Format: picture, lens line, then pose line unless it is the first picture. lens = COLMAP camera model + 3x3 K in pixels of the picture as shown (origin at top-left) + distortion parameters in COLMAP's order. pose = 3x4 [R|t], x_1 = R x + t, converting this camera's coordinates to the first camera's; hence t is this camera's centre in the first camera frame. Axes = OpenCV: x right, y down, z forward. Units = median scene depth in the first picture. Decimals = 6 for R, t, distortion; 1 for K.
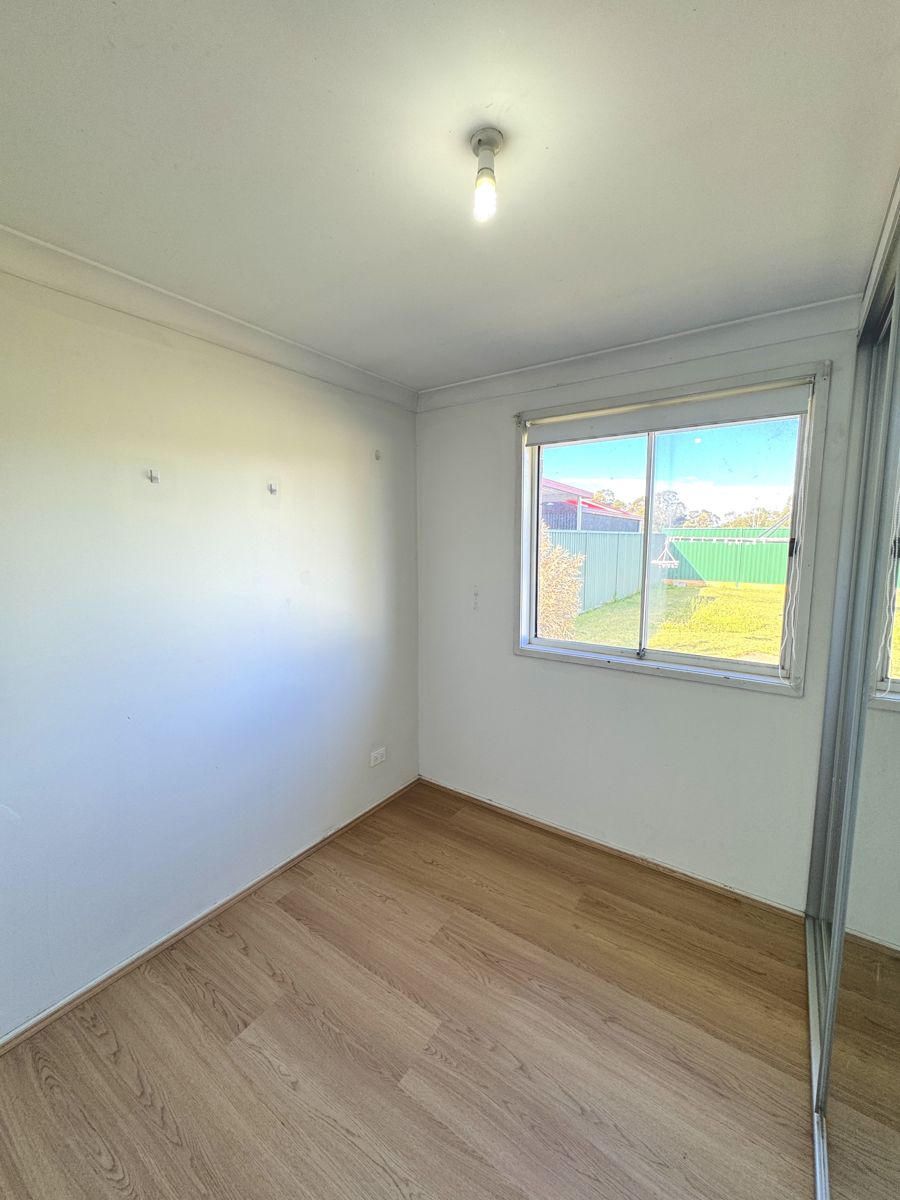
lens RADIAL K [[481.4, 0, 452.0], [0, 481.4, 608.5], [0, 0, 1]] dist [0.006651, 0.000482]
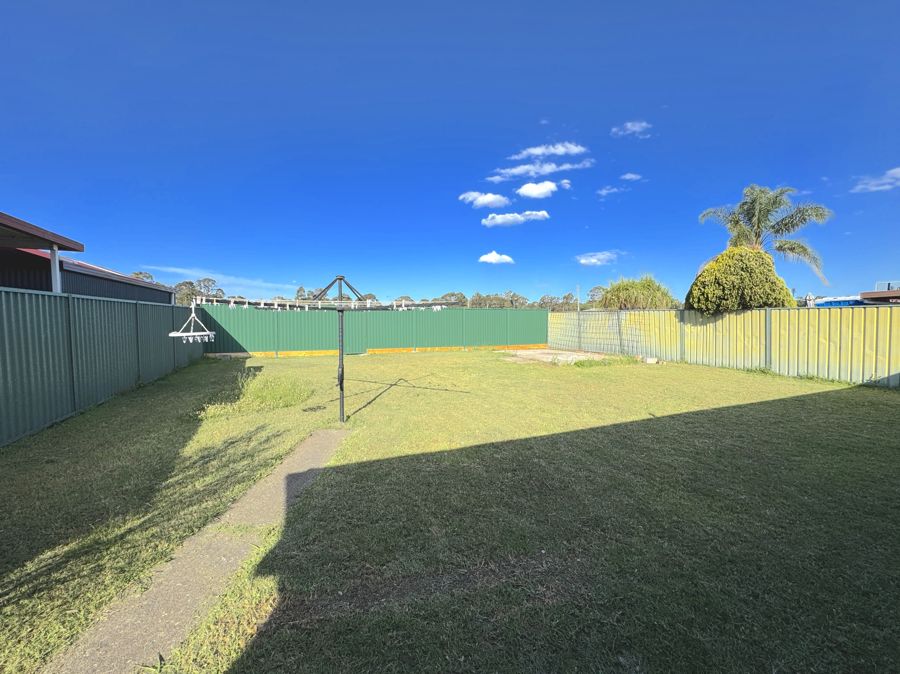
lens RADIAL K [[361.1, 0, 453.5], [0, 361.1, 340.9], [0, 0, 1]] dist [0.006651, 0.000482]
pose [[0.536132, -0.045229, 0.842921, 0.201422], [0.113812, 0.993319, -0.019091, -0.034048], [-0.836426, 0.106170, 0.537698, 0.407352]]
